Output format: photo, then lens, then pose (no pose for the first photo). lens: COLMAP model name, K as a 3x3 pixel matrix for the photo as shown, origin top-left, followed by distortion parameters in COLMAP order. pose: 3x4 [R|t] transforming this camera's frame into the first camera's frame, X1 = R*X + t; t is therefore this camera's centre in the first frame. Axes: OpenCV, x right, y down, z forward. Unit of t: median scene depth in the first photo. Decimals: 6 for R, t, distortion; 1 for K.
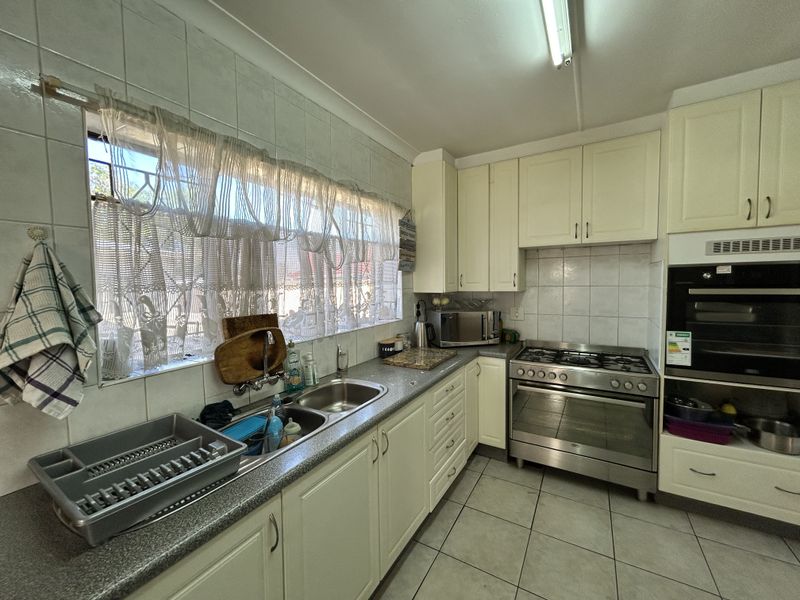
lens RADIAL K [[321.9, 0, 401.3], [0, 321.9, 299.2], [0, 0, 1]] dist [-0.002645, -0.000114]
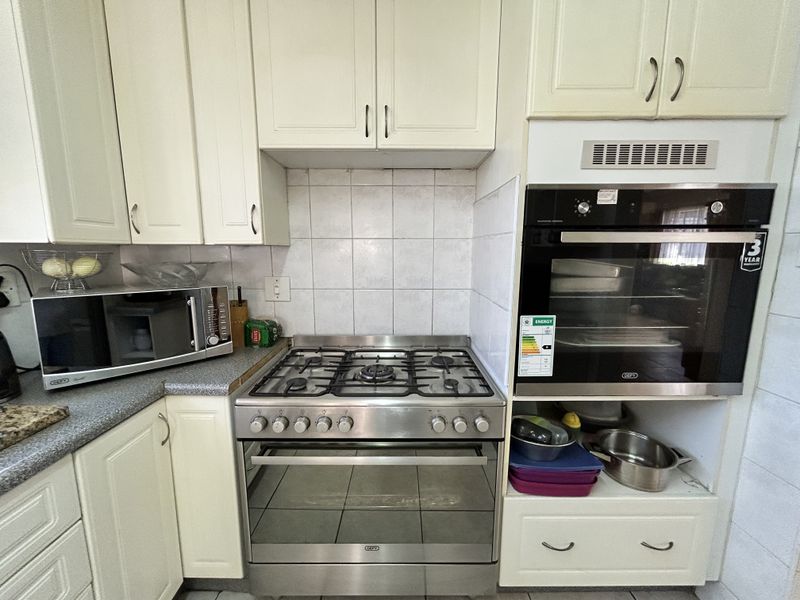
lens RADIAL K [[321.9, 0, 399.1], [0, 321.9, 299.4], [0, 0, 1]] dist [-0.002645, -0.000114]
pose [[0.856936, -0.059902, 0.511931, 0.371231], [0.013326, 0.995466, 0.094175, 0.019931], [-0.515251, -0.073880, 0.853849, 0.622359]]
